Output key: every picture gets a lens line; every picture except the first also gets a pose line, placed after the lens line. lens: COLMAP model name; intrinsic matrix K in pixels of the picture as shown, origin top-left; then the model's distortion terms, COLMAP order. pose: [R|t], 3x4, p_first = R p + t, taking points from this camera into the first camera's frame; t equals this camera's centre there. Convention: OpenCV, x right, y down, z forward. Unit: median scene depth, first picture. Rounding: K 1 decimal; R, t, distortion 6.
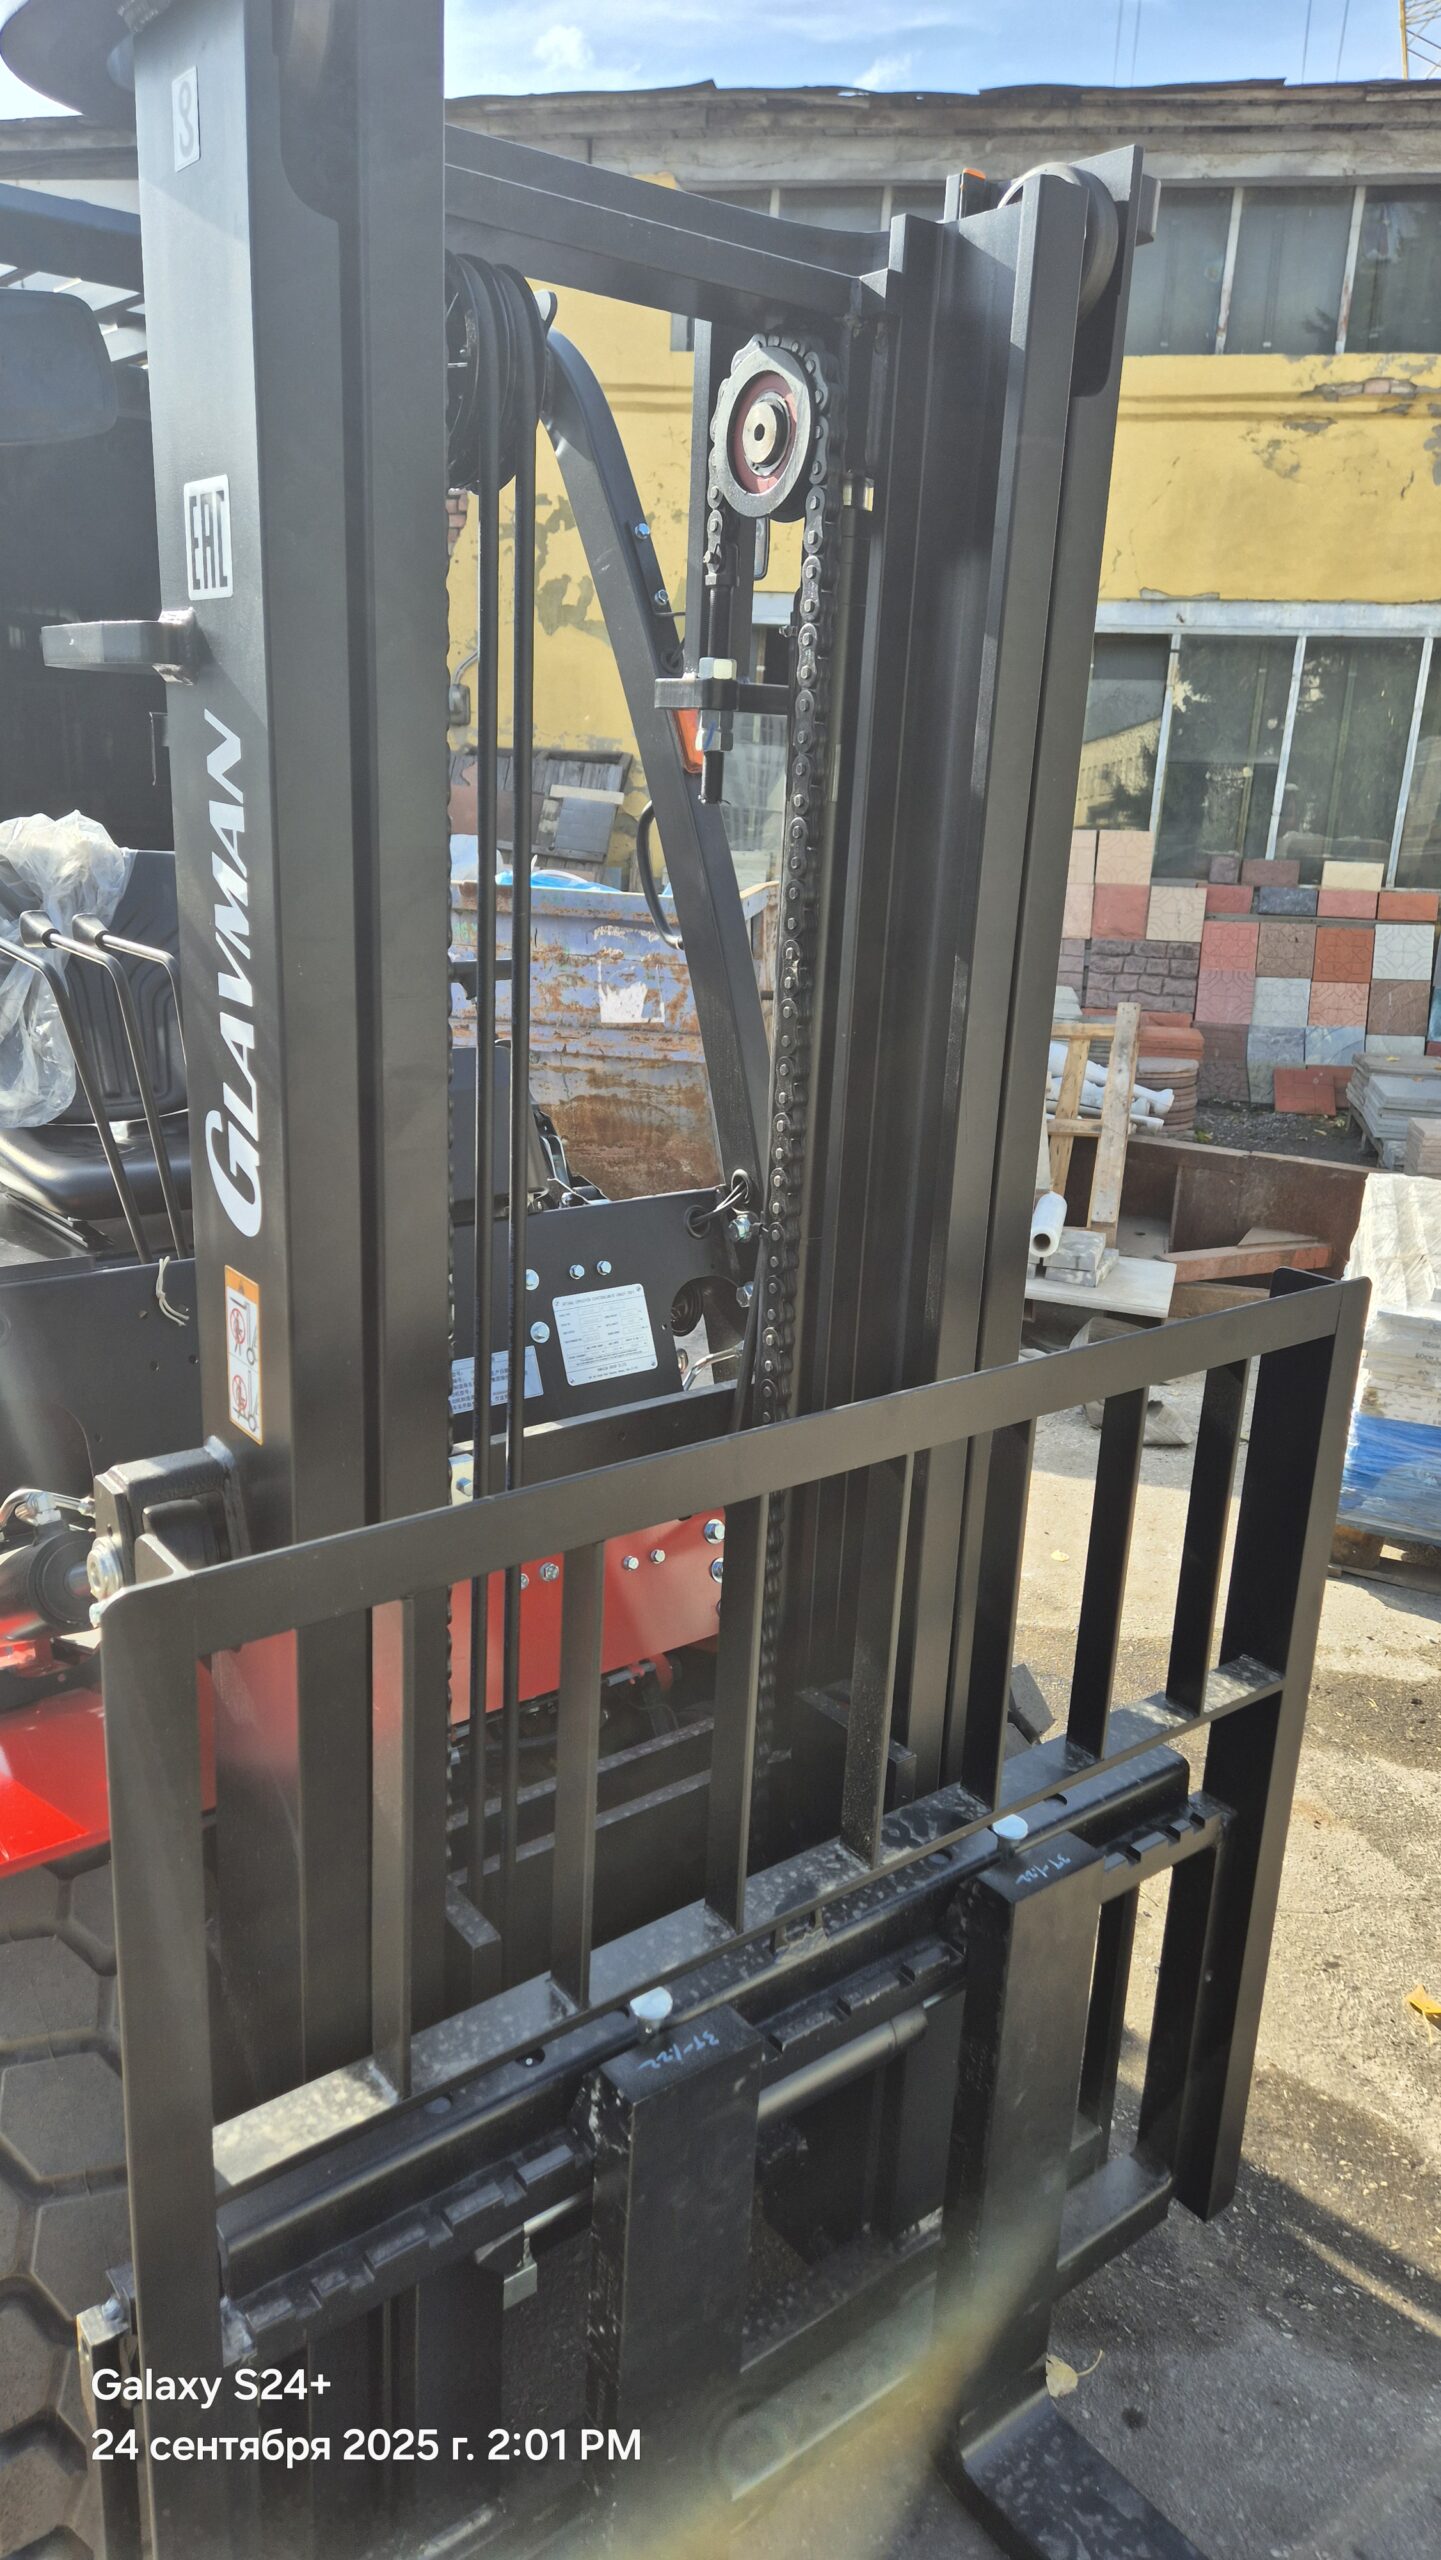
lens RADIAL K [[1722.2, 0, 721.6], [0, 1722.2, 1279.5], [0, 0, 1]] dist [0.036439, -0.010579]
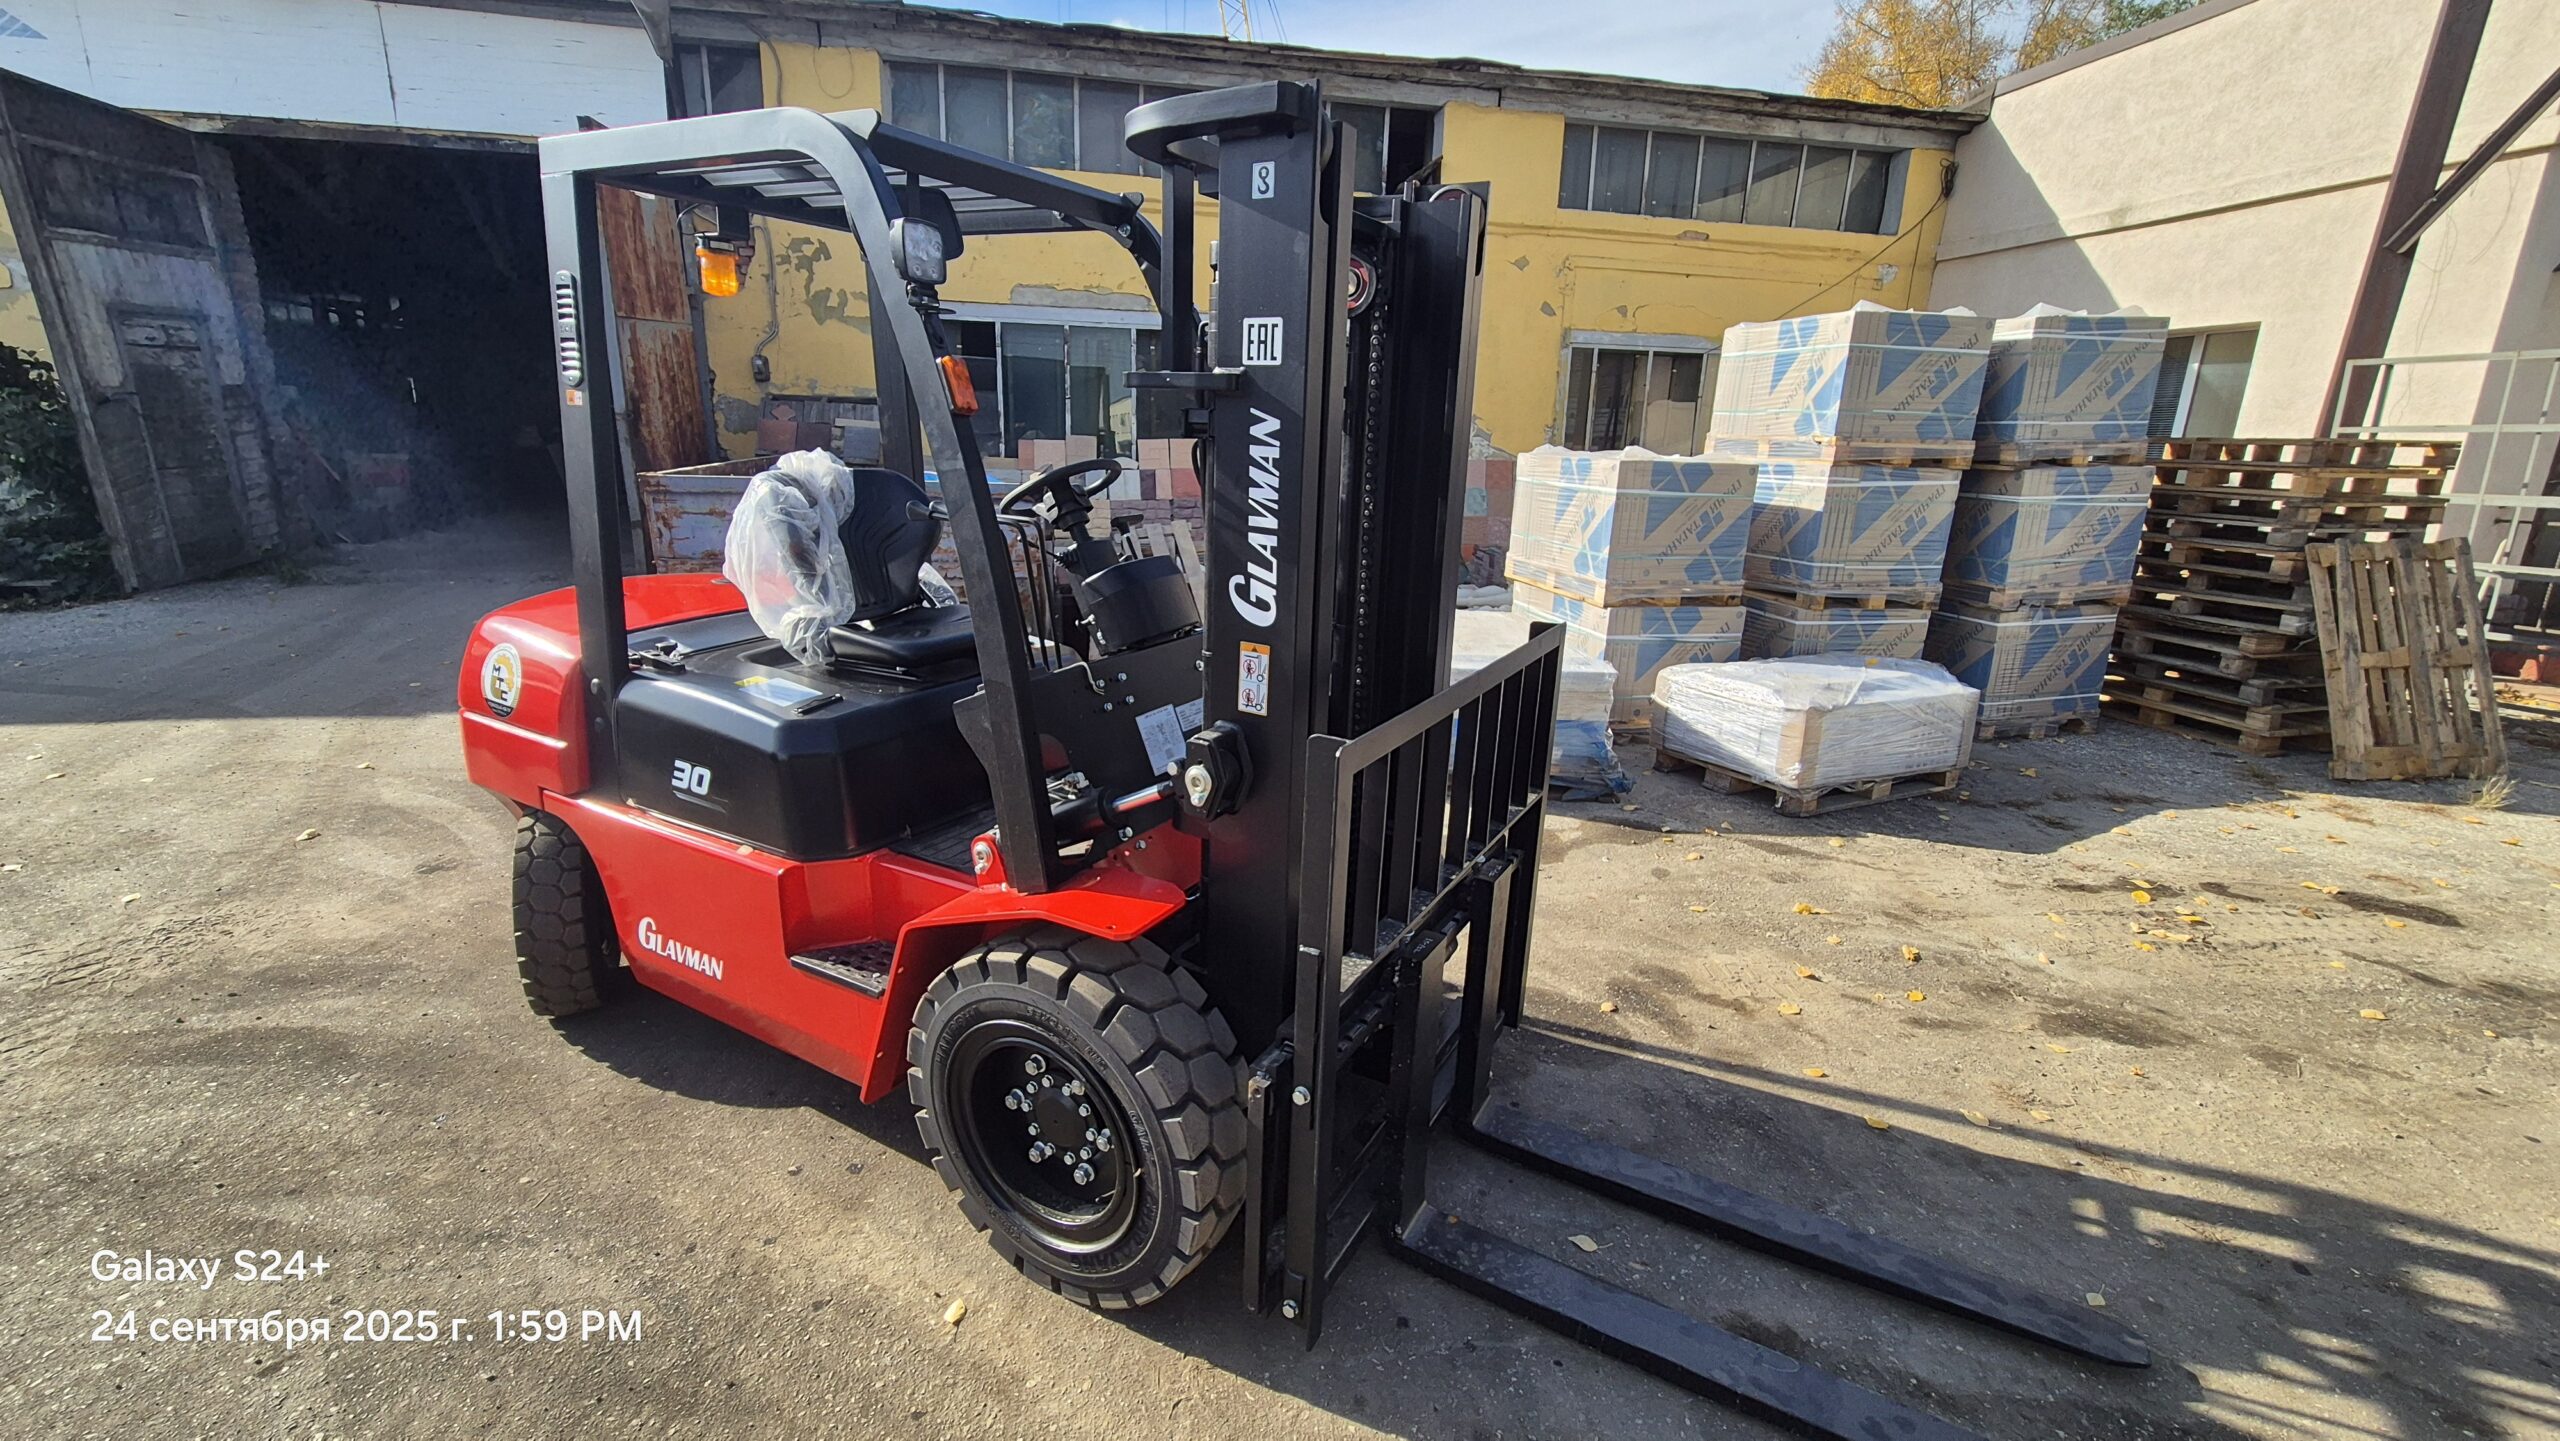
lens RADIAL K [[1026.9, 0, 1263.0], [0, 1026.9, 725.0], [0, 0, 1]] dist [0.001372, 0.000550]
pose [[0.933938, -0.119679, 0.336802, -0.708303], [0.113589, 0.992808, 0.037807, 0.052472], [-0.338905, 0.002947, 0.940816, -0.311090]]
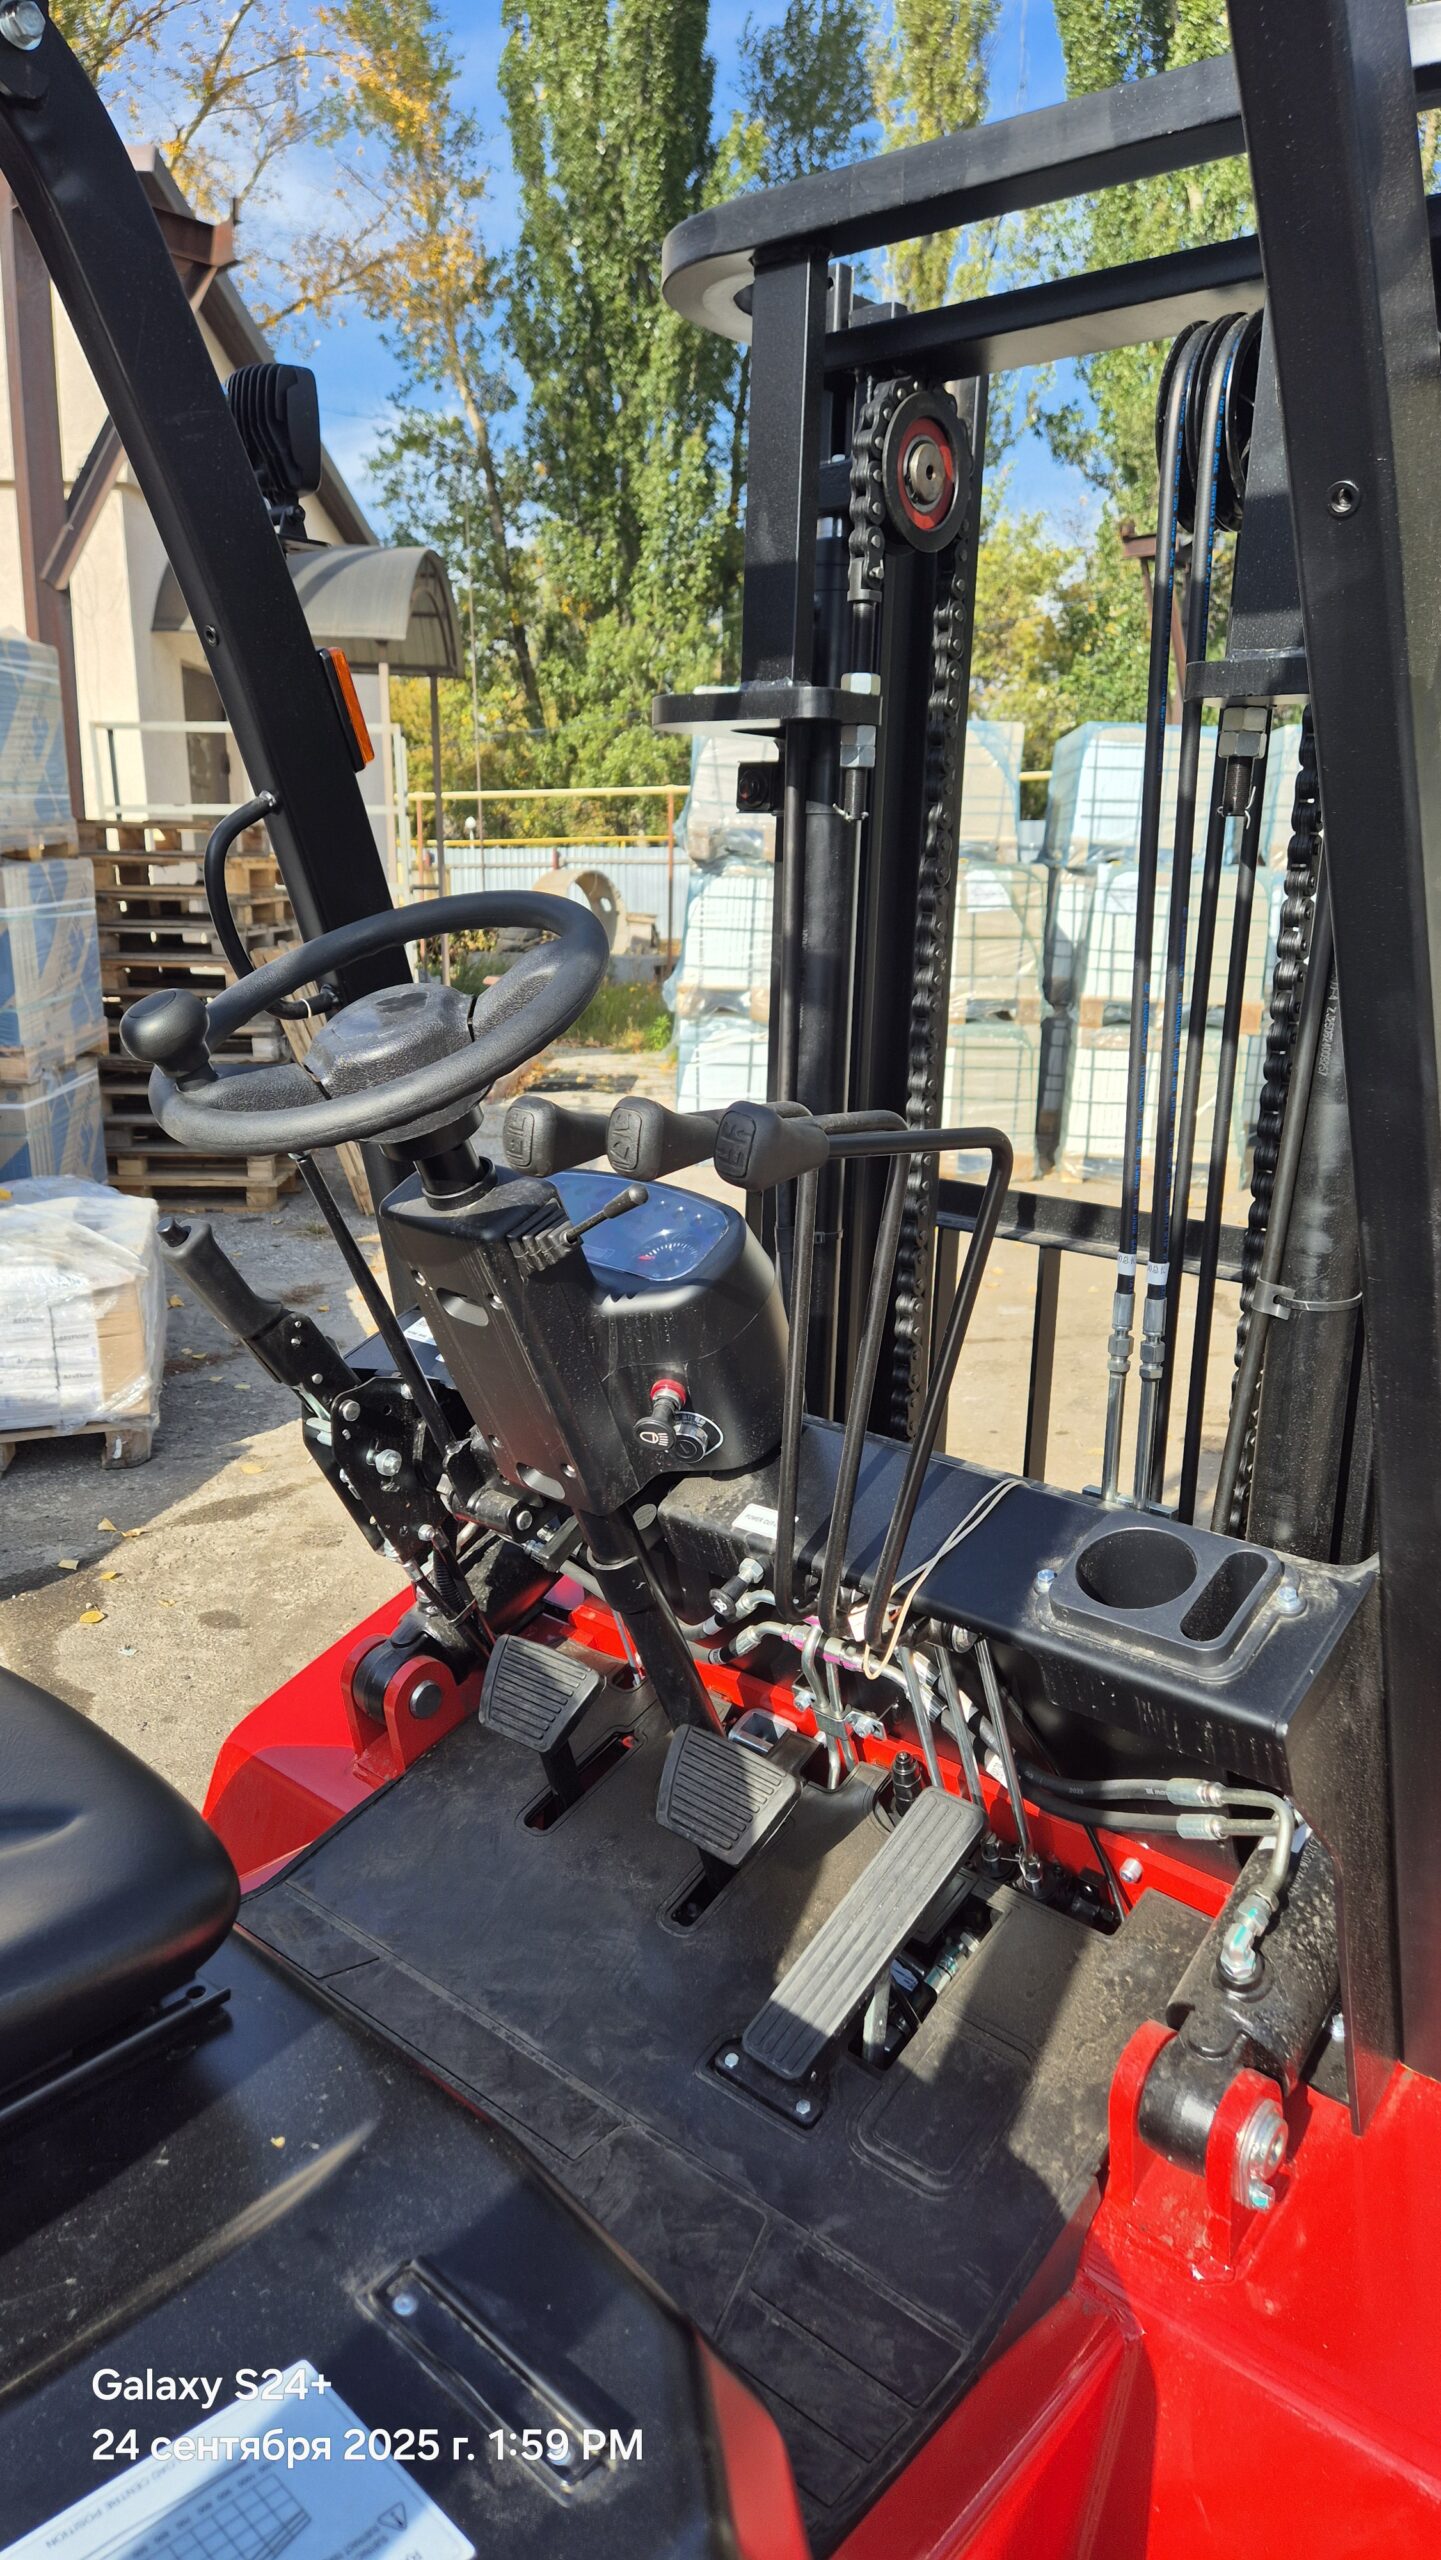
lens RADIAL K [[1722.2, 0, 721.1], [0, 1722.2, 1291.8], [0, 0, 1]] dist [0.036439, -0.010579]
pose [[-0.166277, -0.284115, 0.944262, -0.889716], [0.246563, 0.915195, 0.318787, -0.109969], [-0.954756, 0.285827, -0.082124, 0.276304]]
